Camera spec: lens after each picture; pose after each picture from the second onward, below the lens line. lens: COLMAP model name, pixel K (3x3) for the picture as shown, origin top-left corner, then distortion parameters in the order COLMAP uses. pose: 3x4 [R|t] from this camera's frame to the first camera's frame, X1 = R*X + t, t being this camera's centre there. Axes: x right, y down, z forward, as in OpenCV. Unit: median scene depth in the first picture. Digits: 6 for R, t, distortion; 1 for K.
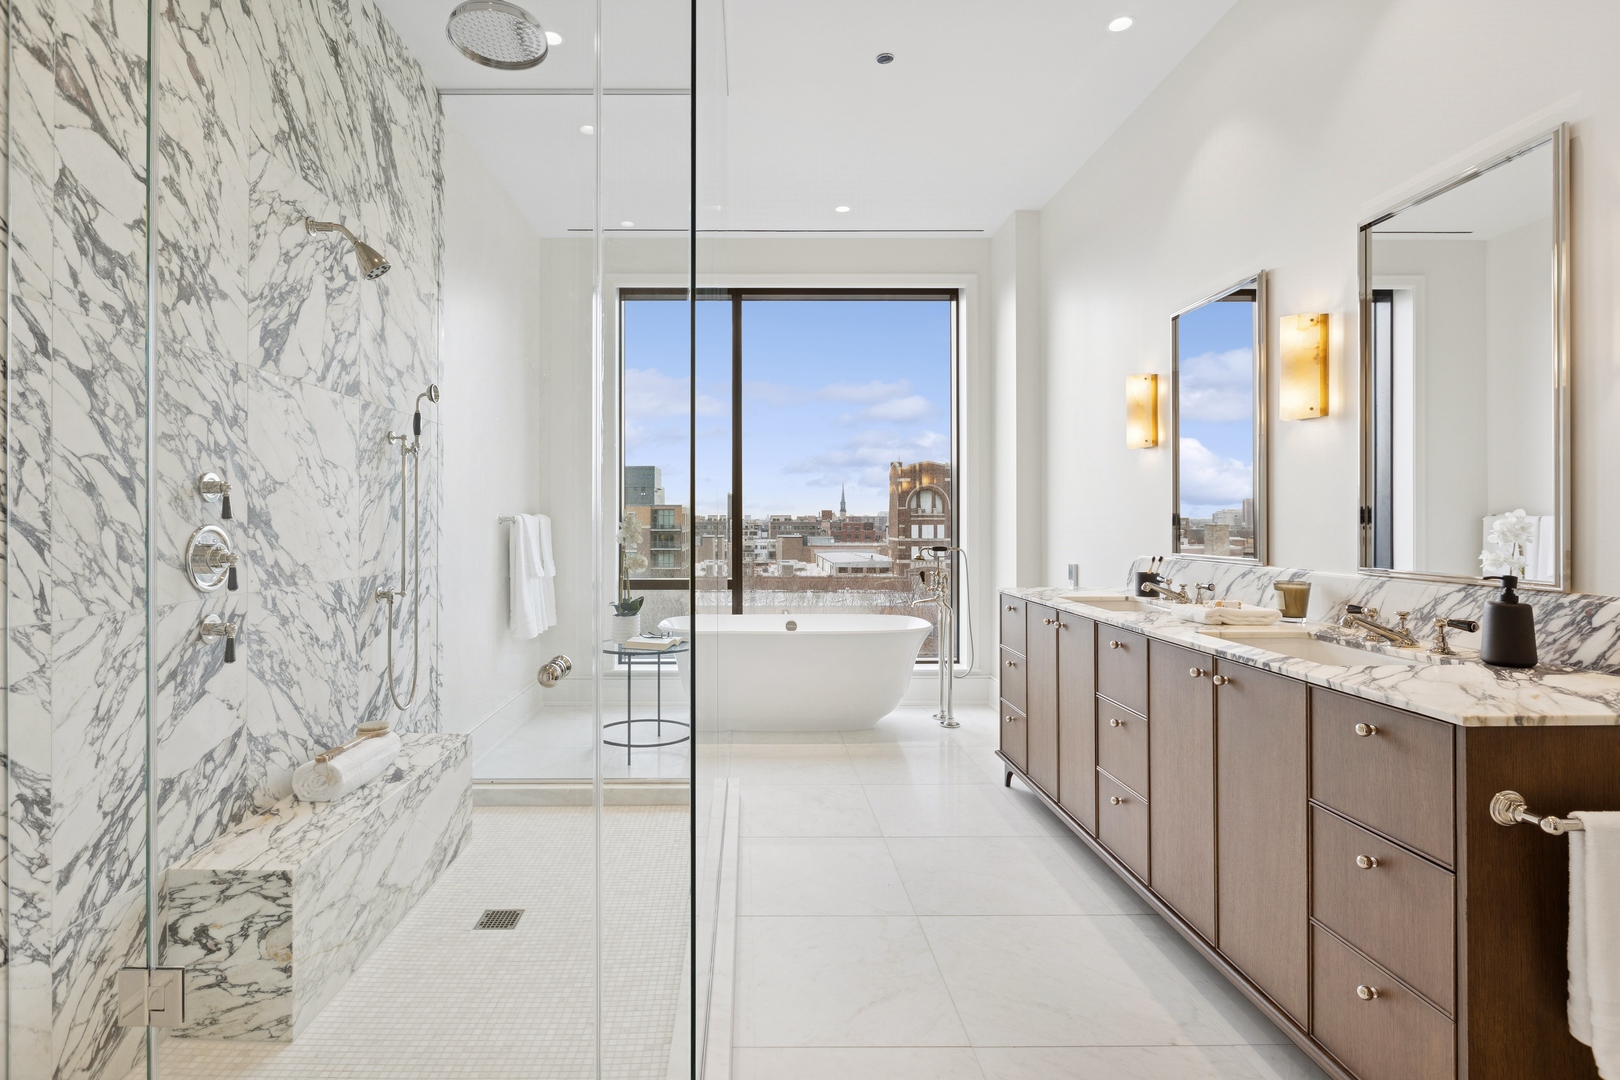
lens RADIAL K [[814.9, 0, 781.9], [0, 814.9, 521.6], [0, 0, 1]] dist [0.018543, -0.001306]
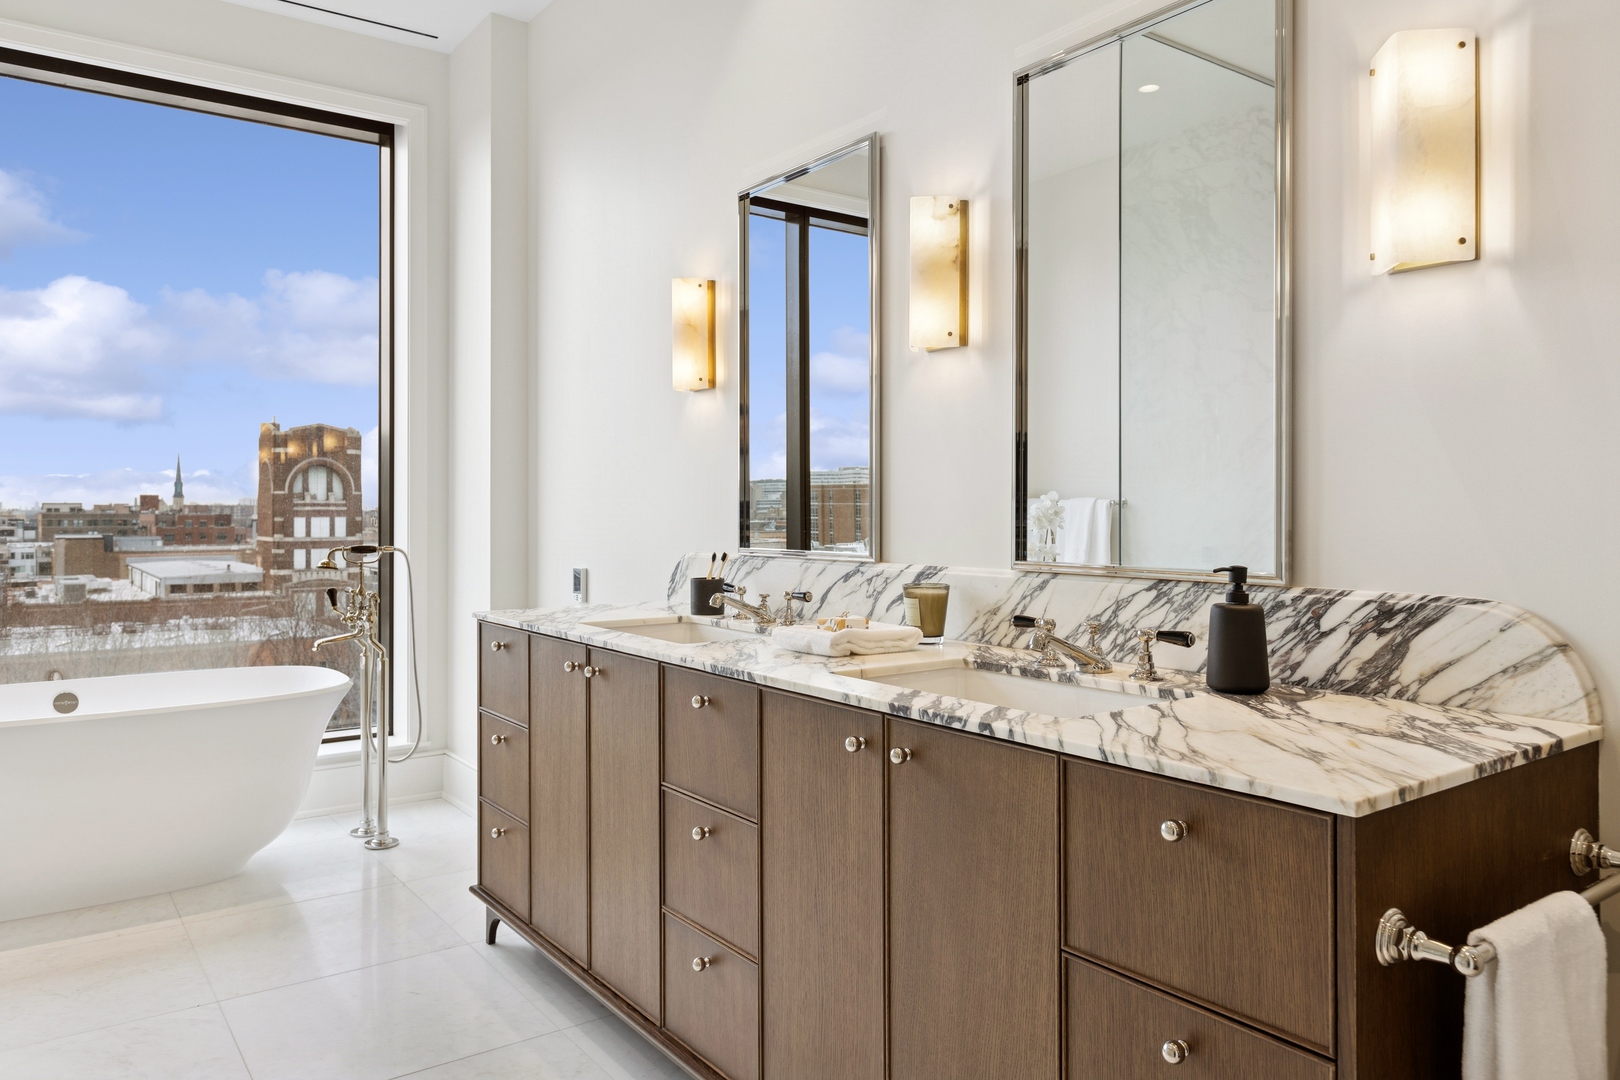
lens RADIAL K [[1102.6, 0, 789.2], [0, 1102.6, 499.8], [0, 0, 1]] dist [-0.000771, -0.002189]
pose [[0.836000, 0.005341, 0.548703, 0.015245], [0.001361, 0.999929, -0.011806, 0.009689], [-0.548728, 0.010616, 0.835934, 0.213688]]
